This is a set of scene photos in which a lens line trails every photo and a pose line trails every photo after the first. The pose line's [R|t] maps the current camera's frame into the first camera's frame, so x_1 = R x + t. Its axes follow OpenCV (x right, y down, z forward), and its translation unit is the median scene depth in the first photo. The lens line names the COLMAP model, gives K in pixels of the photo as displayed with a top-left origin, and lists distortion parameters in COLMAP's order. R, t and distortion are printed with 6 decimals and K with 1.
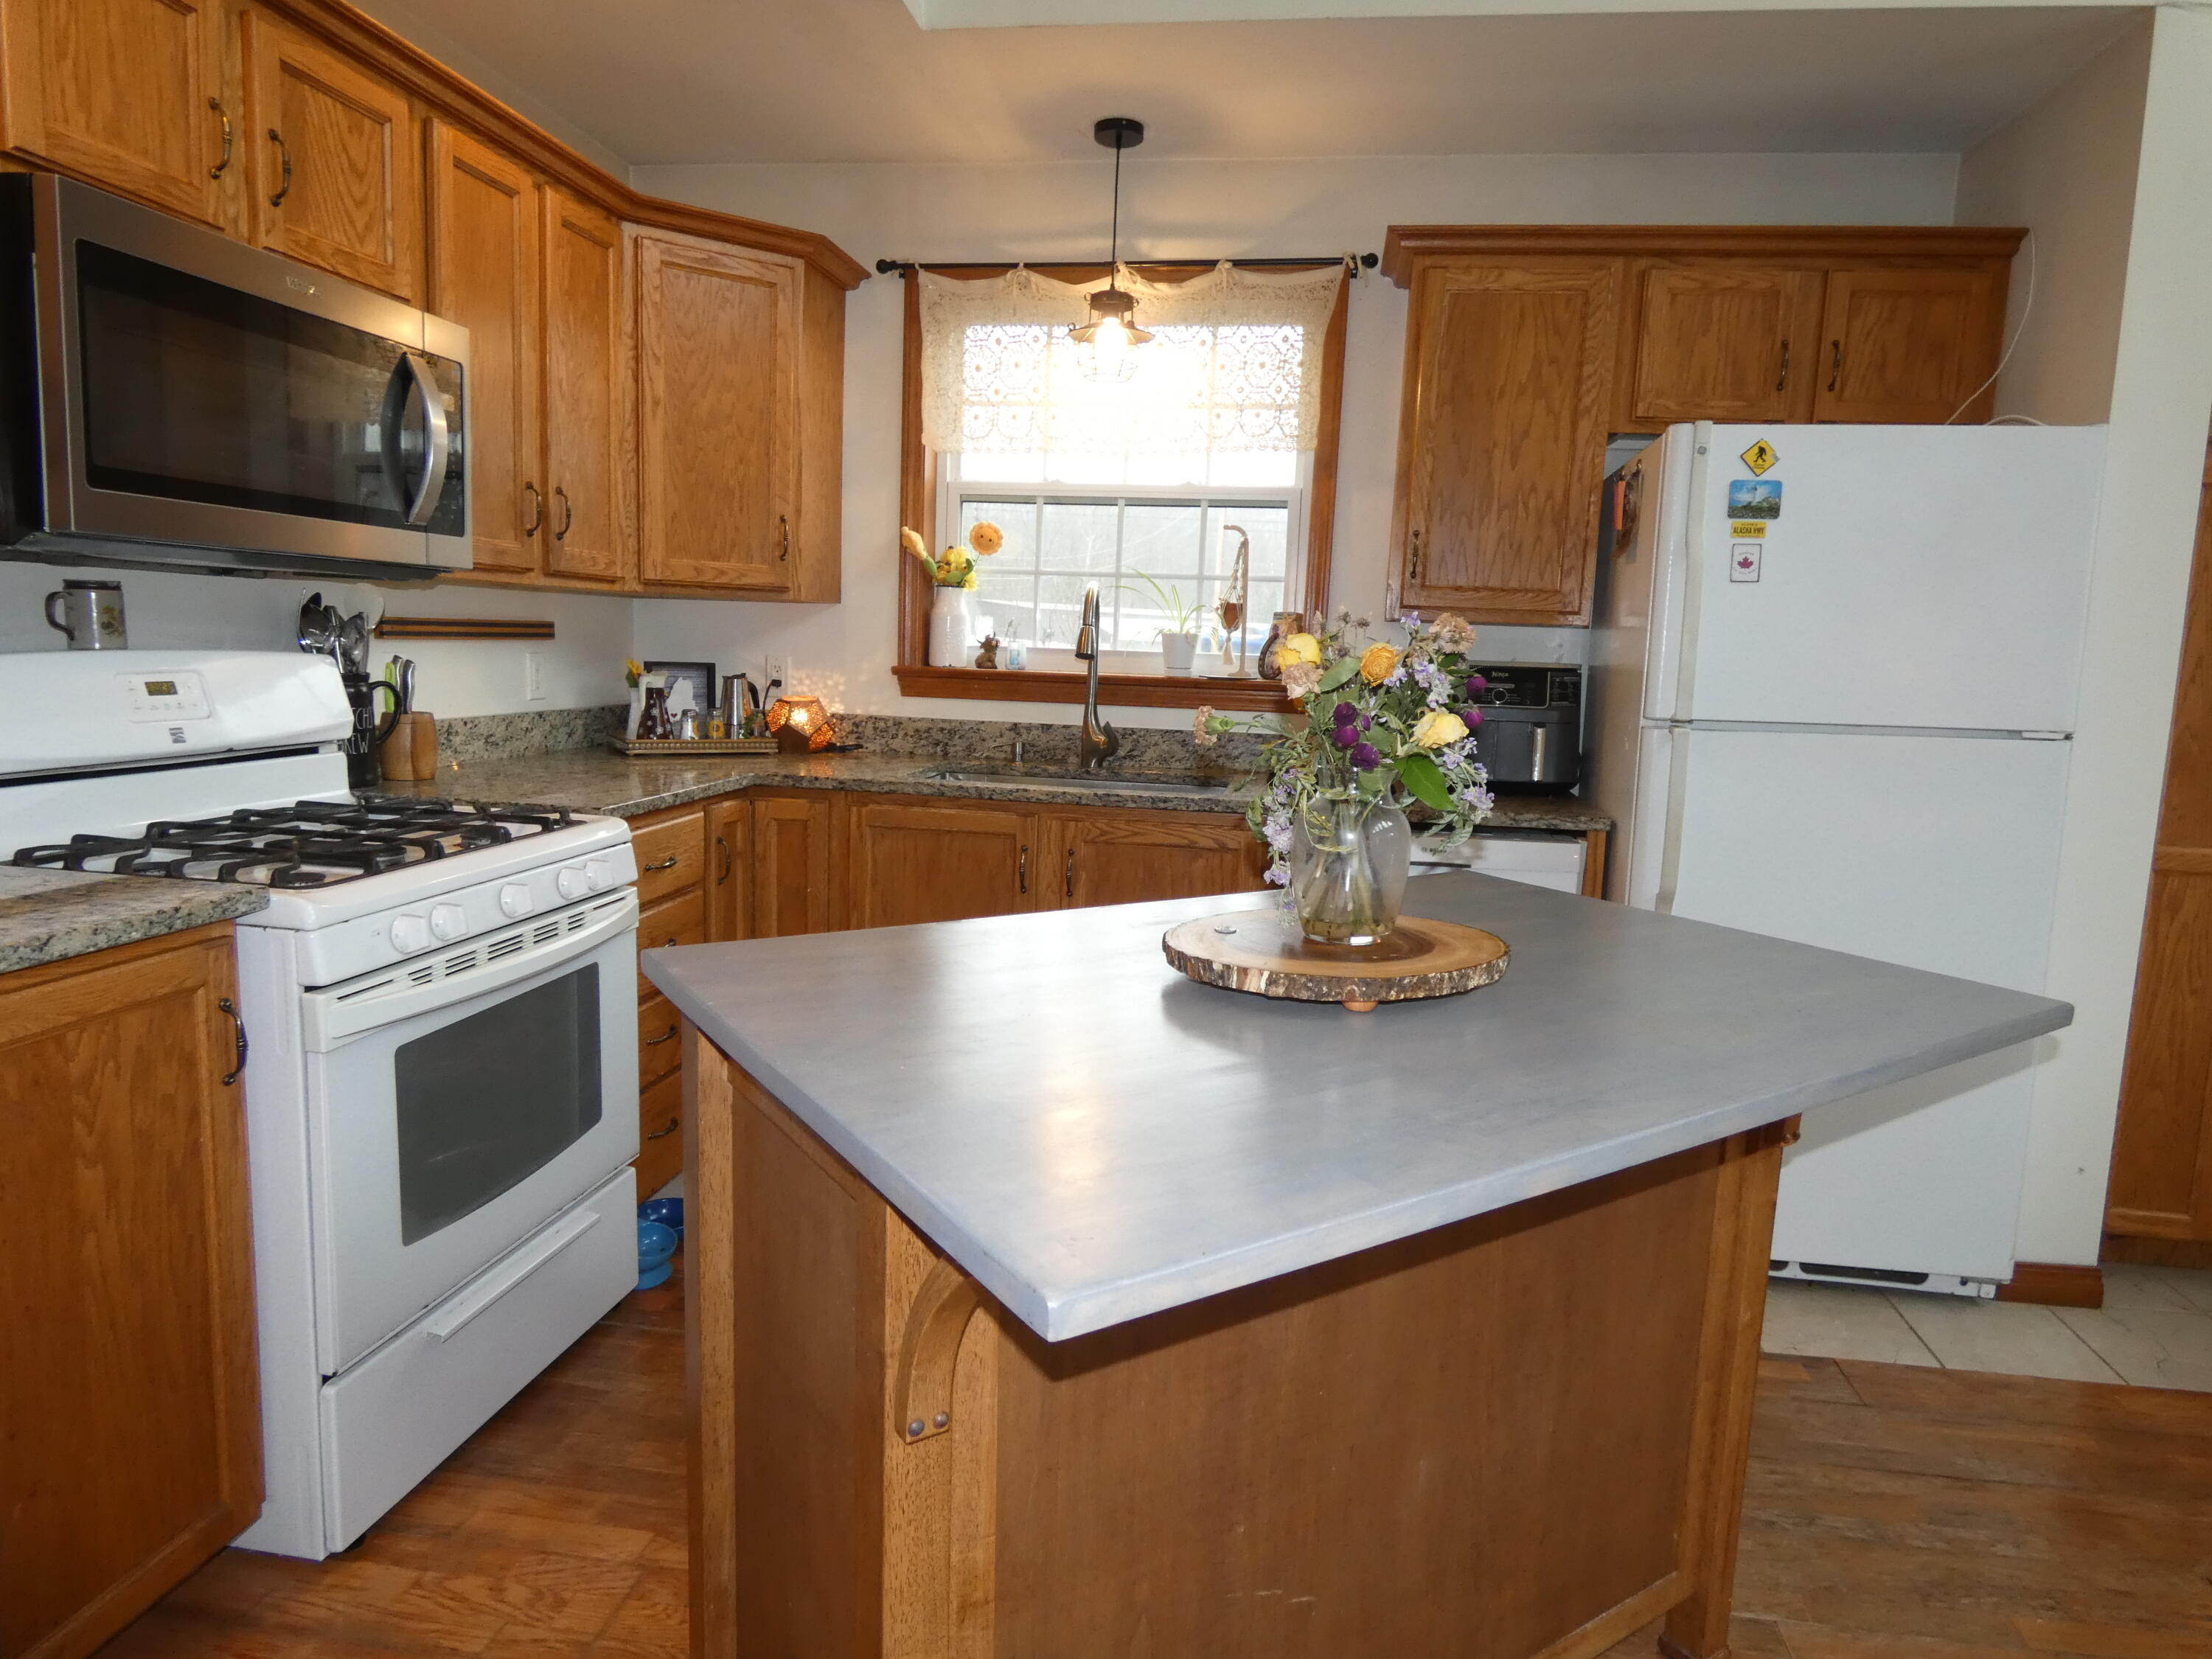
lens RADIAL K [[1325.8, 0, 1128.4], [0, 1325.8, 821.8], [0, 0, 1]] dist [0.003247, -0.007953]
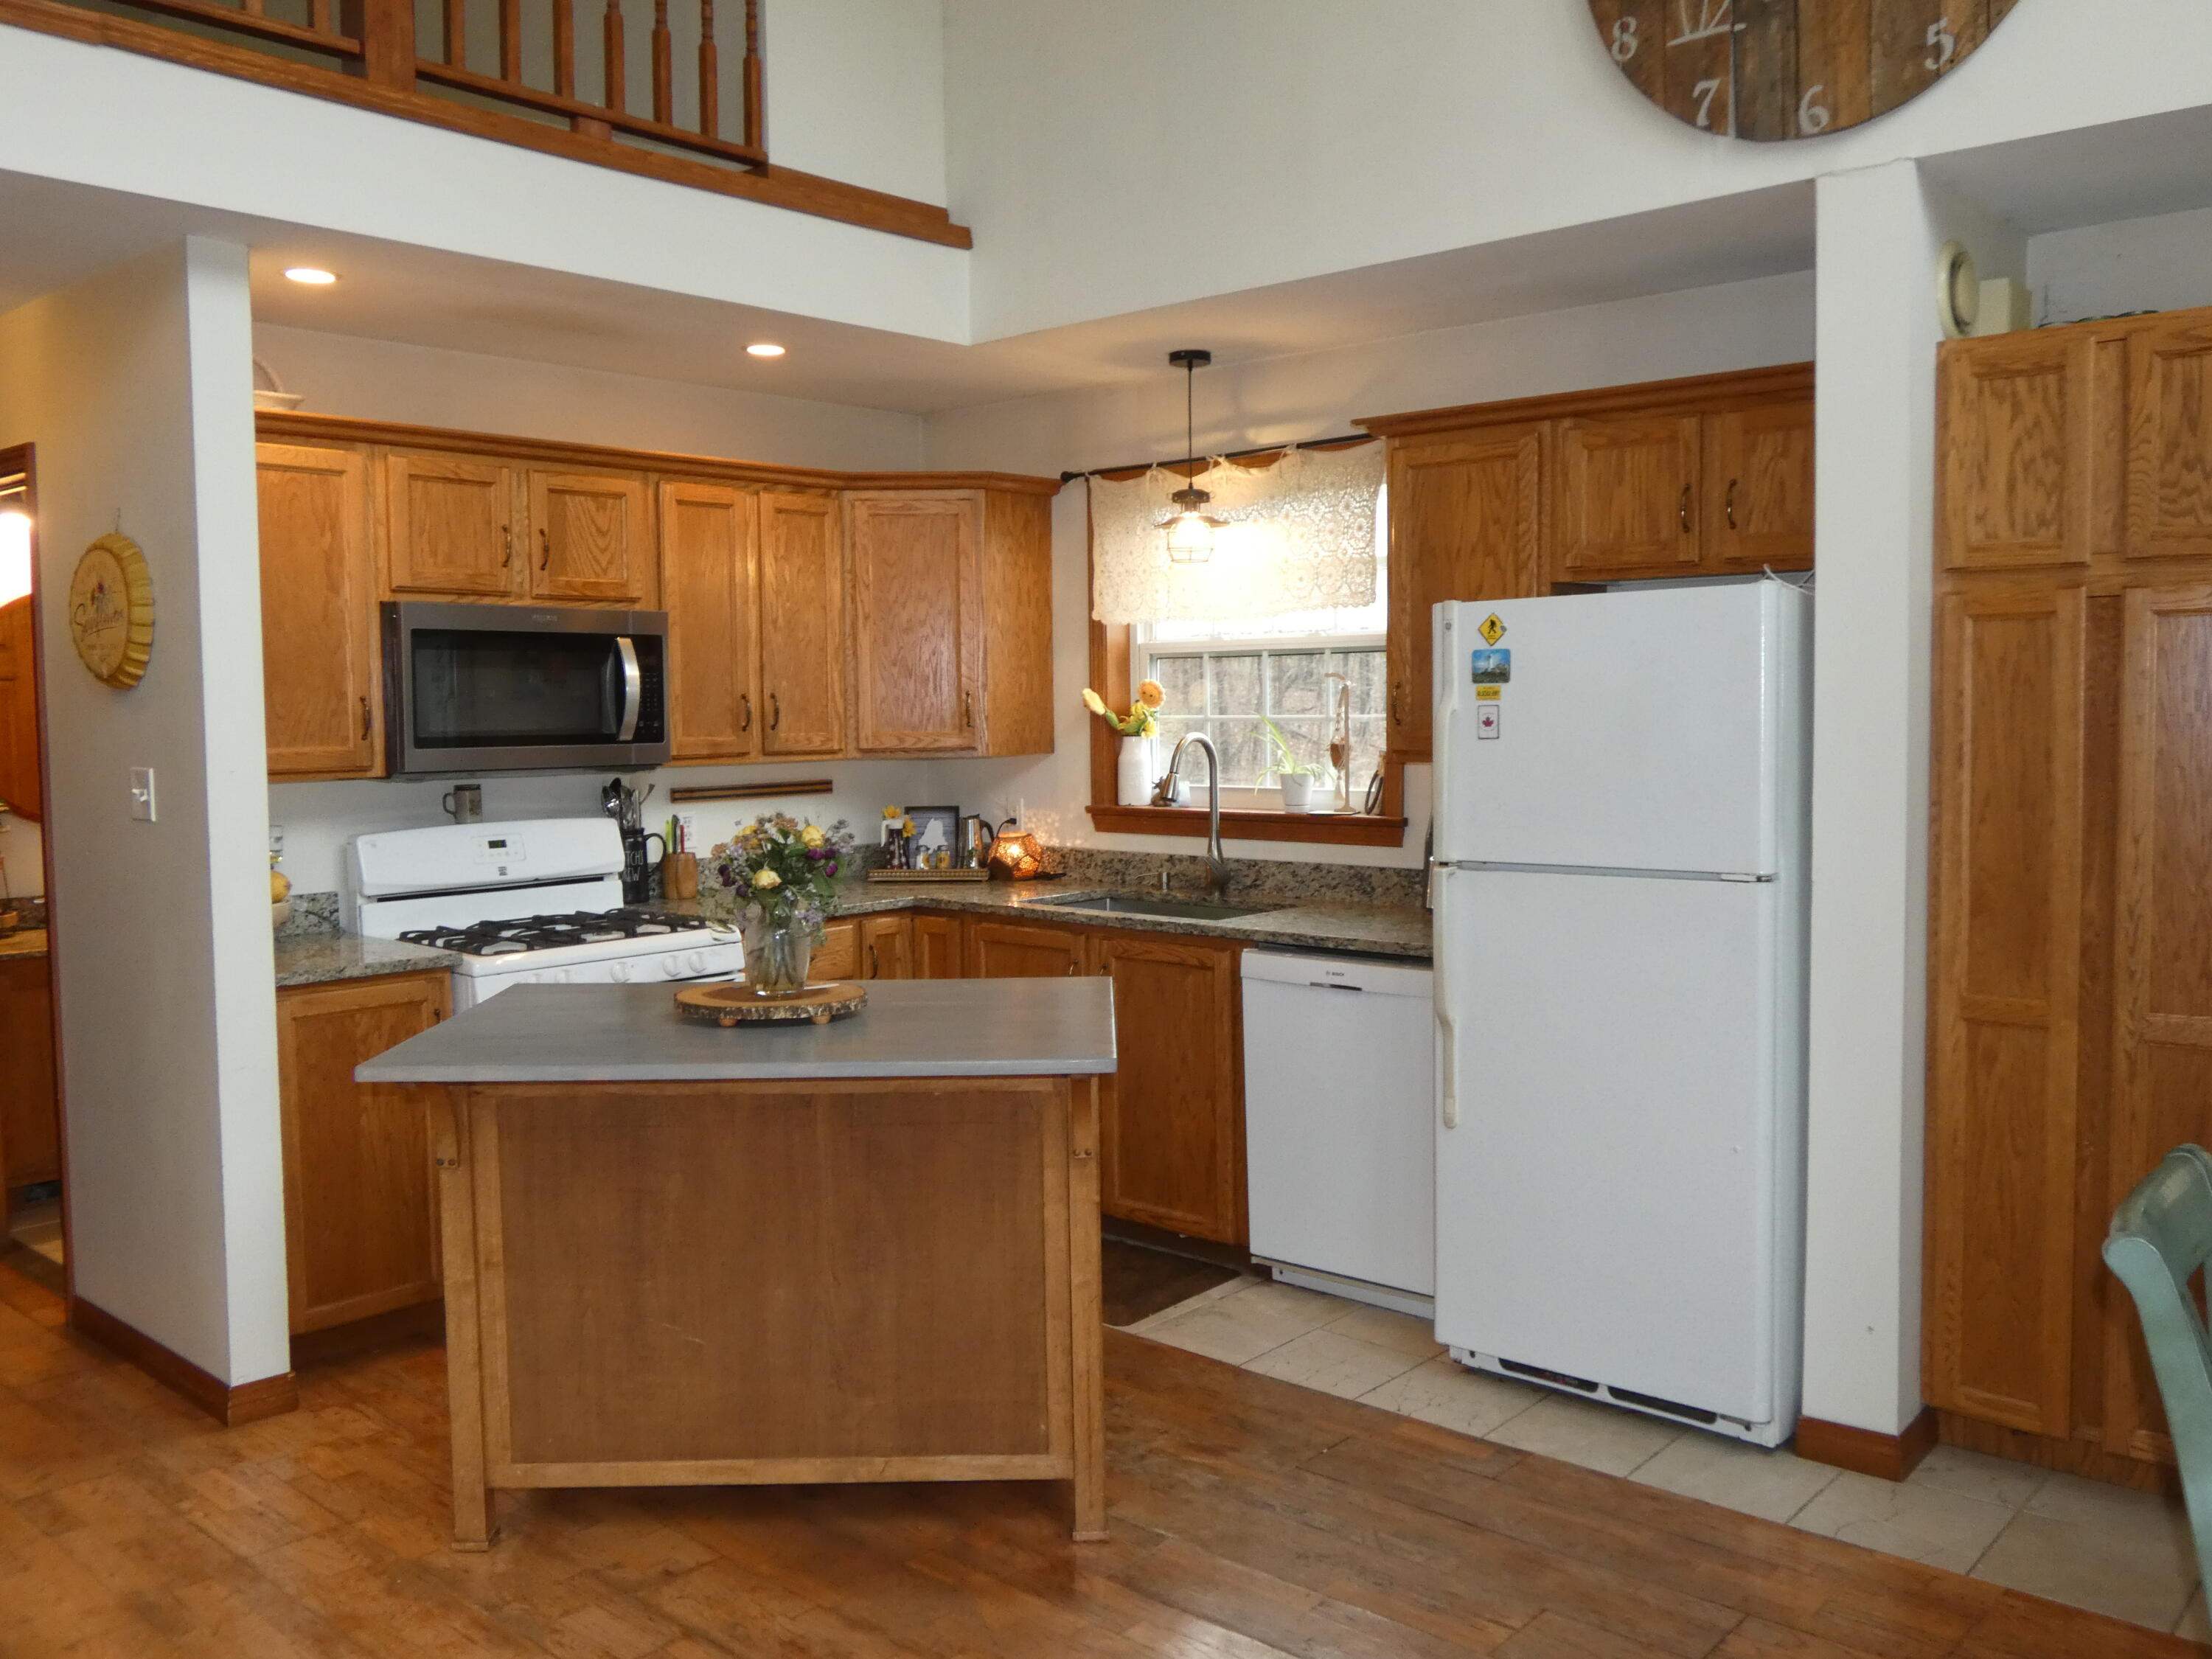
lens RADIAL K [[1803.5, 0, 1113.2], [0, 1803.5, 826.7], [0, 0, 1]] dist [-0.012570, -0.037770]
pose [[0.833378, -0.007982, -0.552646, 0.959169], [-0.032961, 0.997398, -0.064110, 0.001450], [0.551720, 0.071644, 0.830947, -0.398966]]
